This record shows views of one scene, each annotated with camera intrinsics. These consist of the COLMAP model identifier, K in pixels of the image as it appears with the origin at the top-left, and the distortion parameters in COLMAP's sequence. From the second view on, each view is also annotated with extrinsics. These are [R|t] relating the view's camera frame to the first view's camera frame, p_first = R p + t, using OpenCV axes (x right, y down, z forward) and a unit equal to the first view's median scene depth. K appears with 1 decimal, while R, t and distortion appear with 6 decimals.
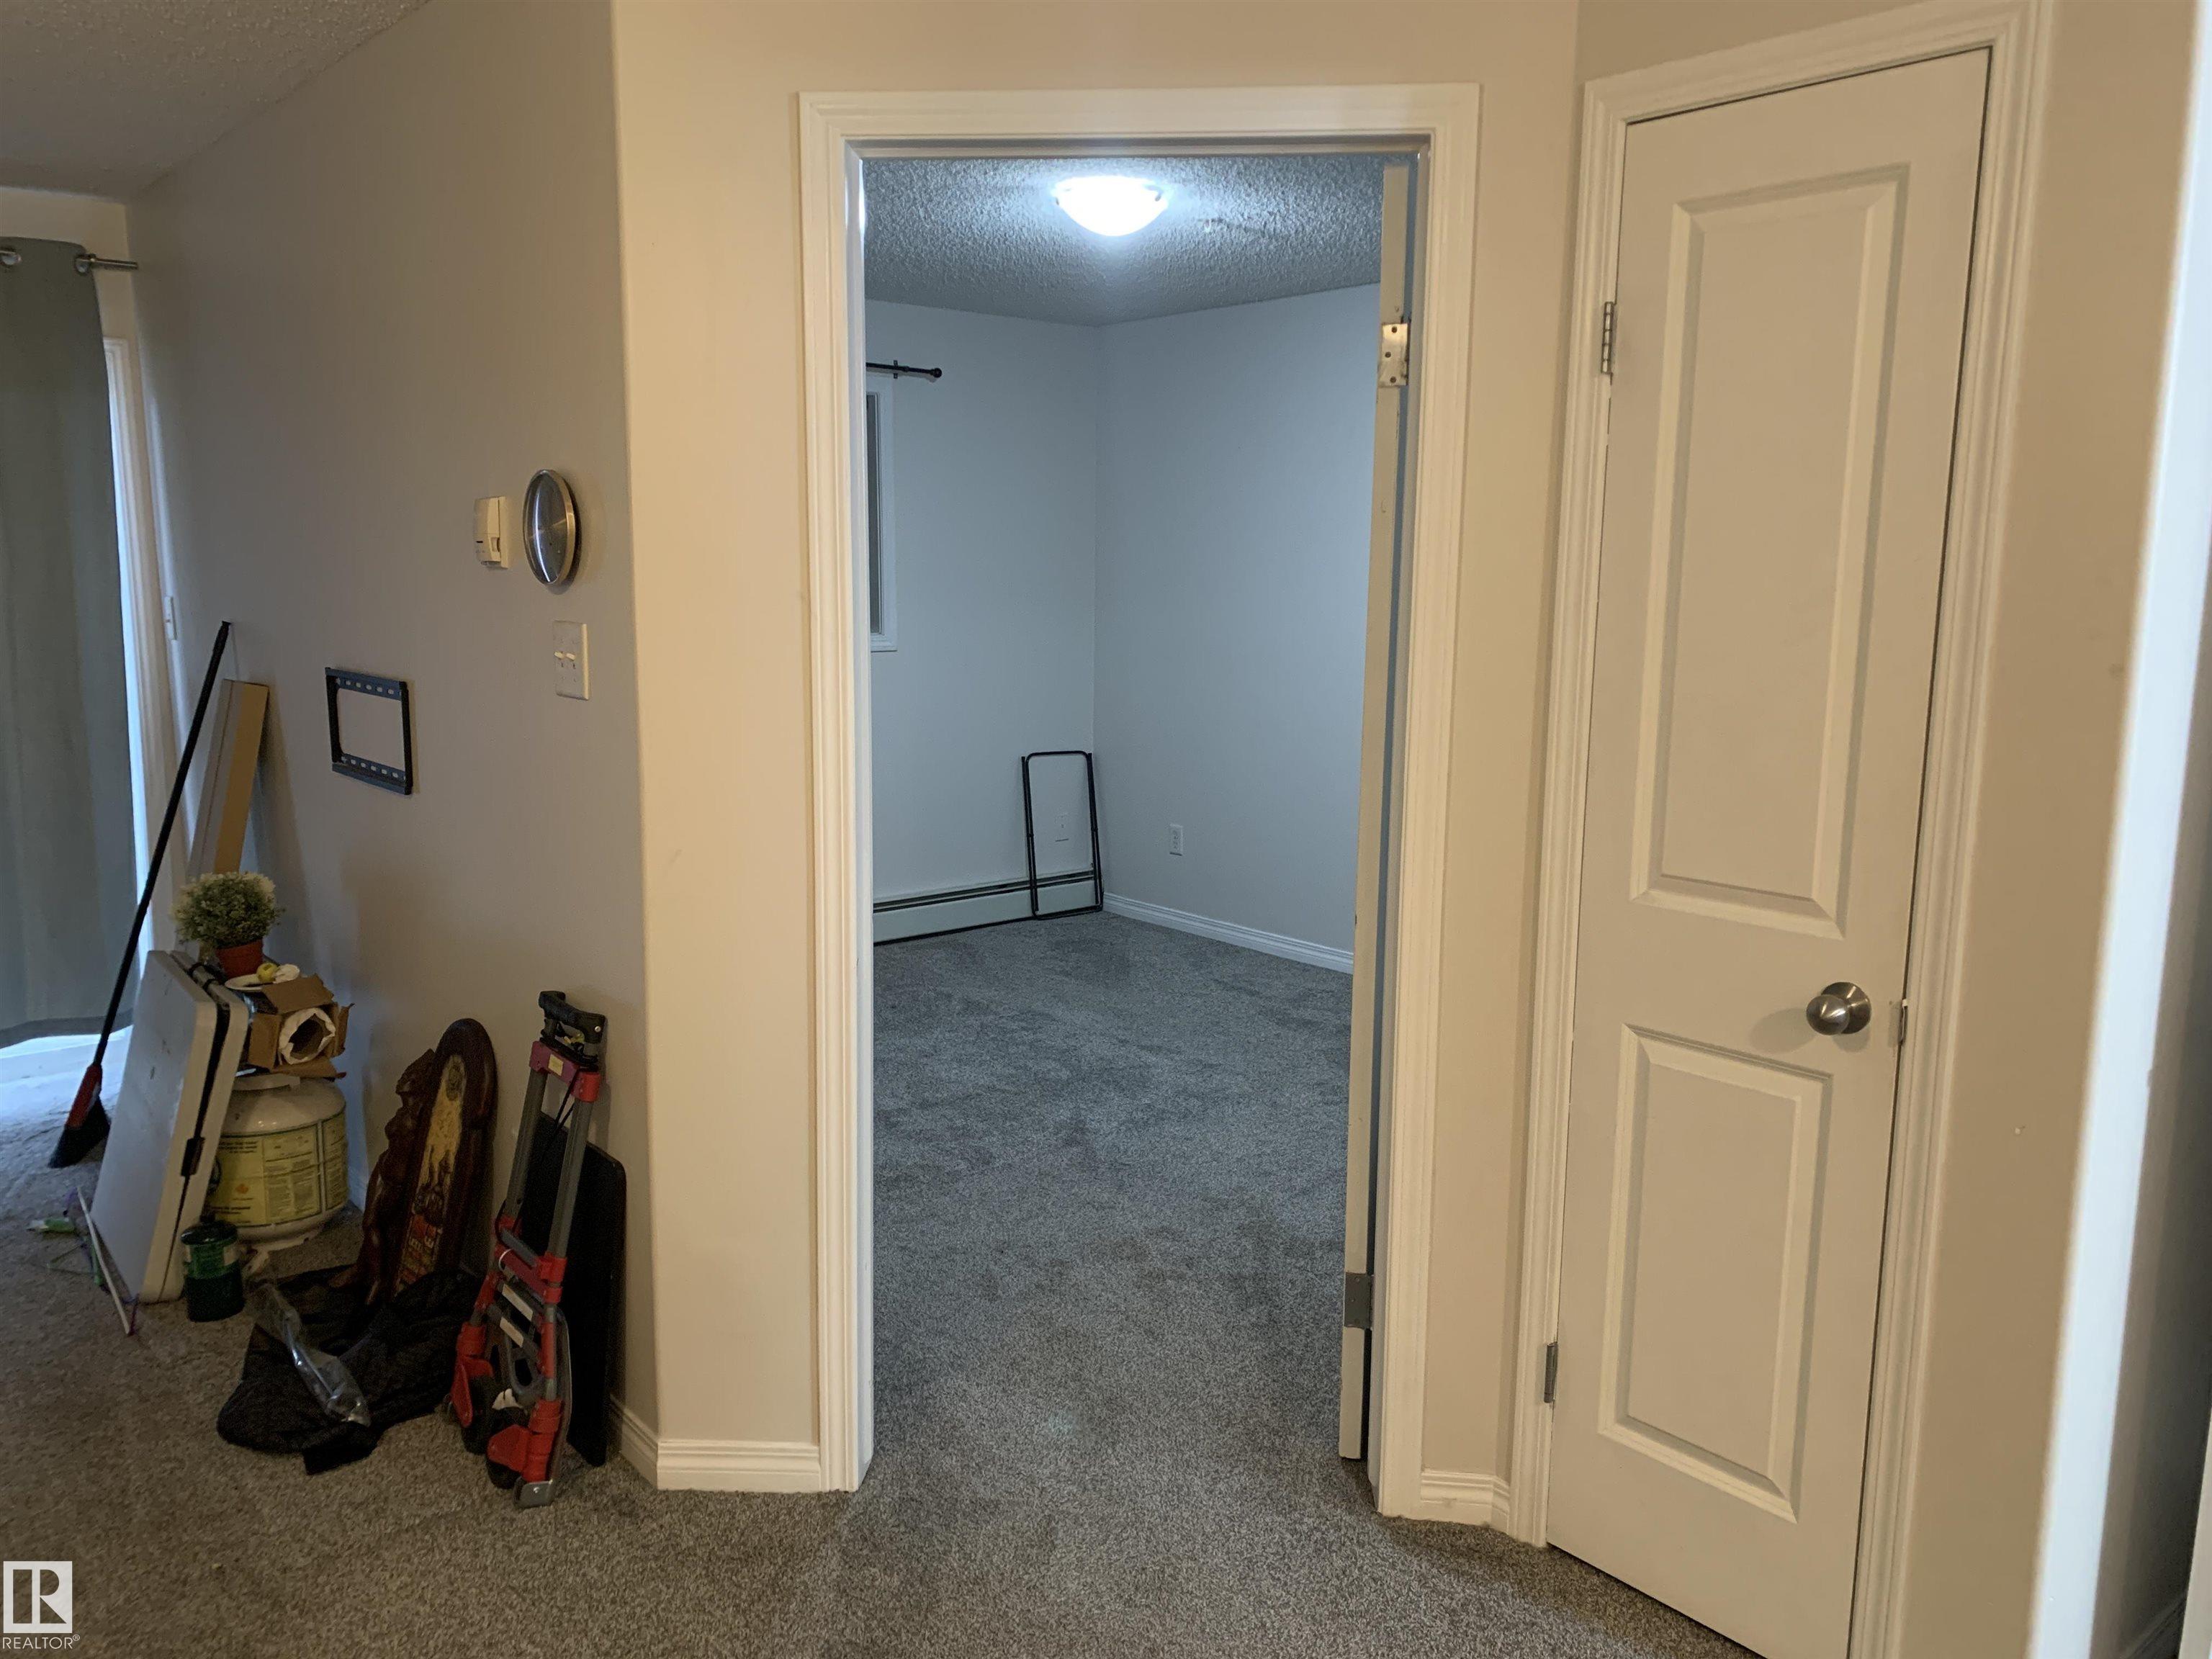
lens RADIAL K [[1685.6, 0, 1108.5], [0, 1685.6, 834.9], [0, 0, 1]] dist [0.030562, -0.012394]
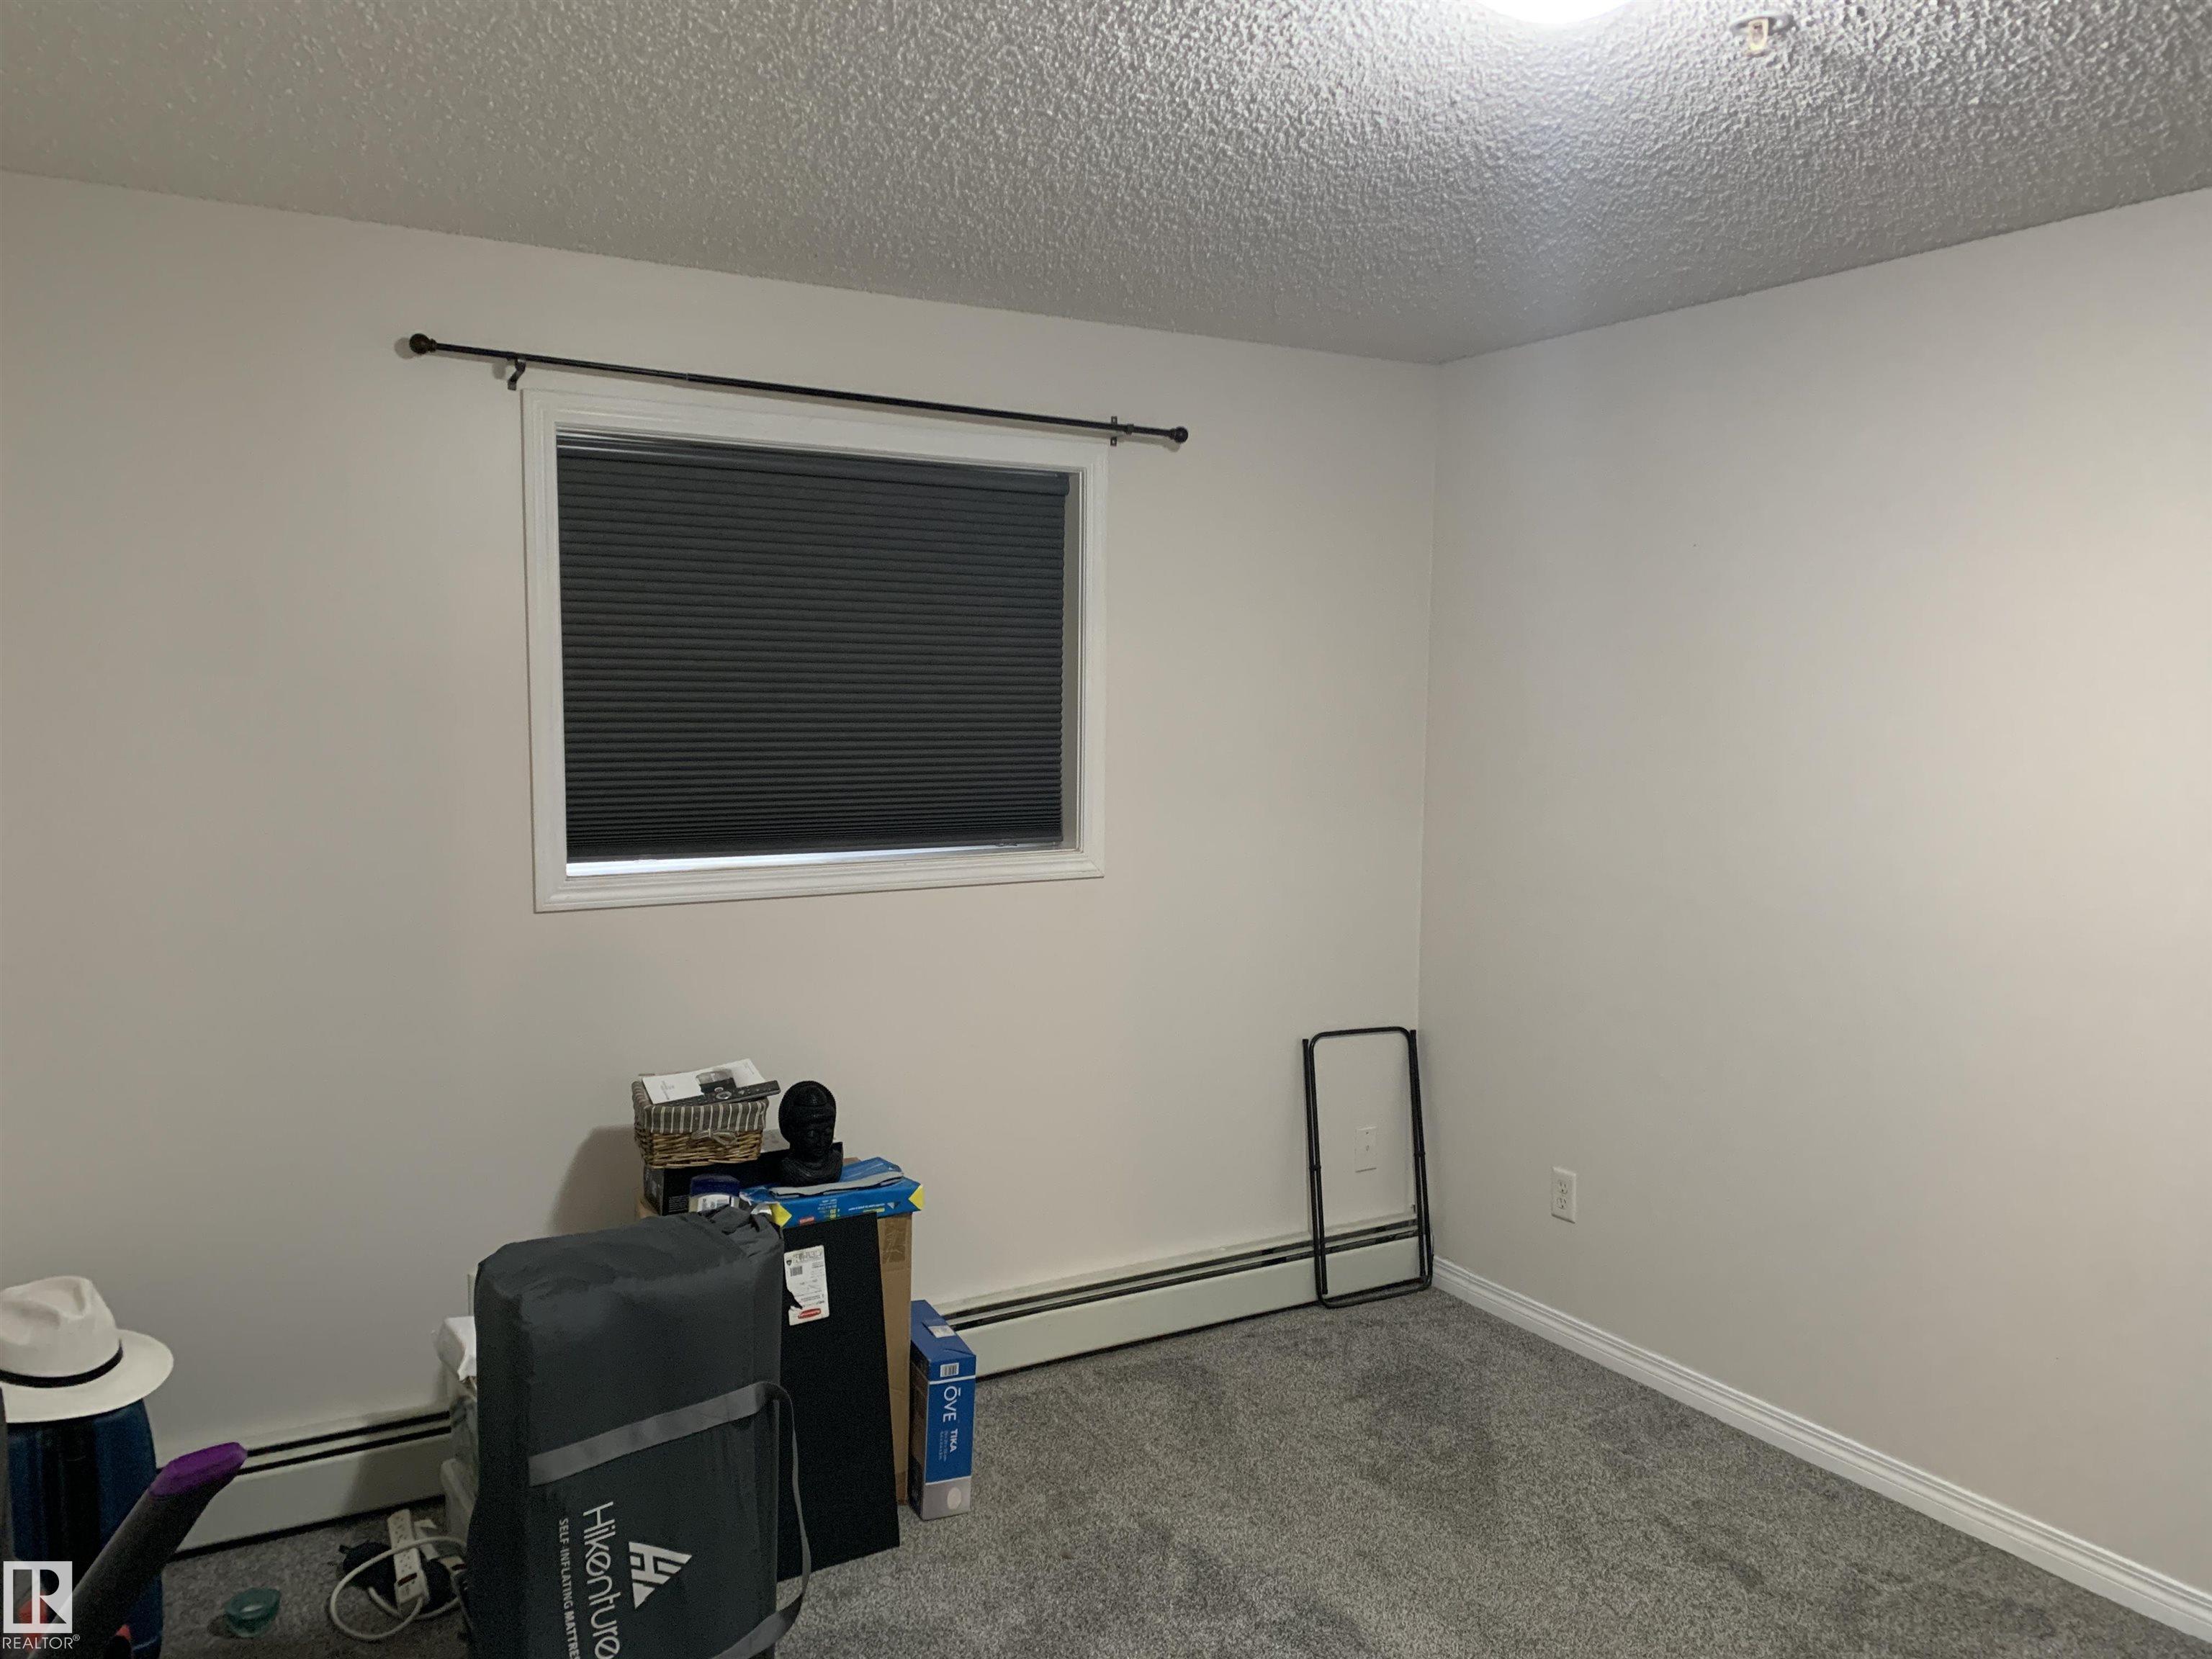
lens RADIAL K [[1685.6, 0, 1090.7], [0, 1685.6, 821.2], [0, 0, 1]] dist [0.030562, -0.012394]
pose [[0.984940, 0.014304, -0.172304, -0.017793], [-0.027319, 0.996928, -0.073401, -0.061840], [0.170725, 0.077003, 0.982305, 0.287920]]
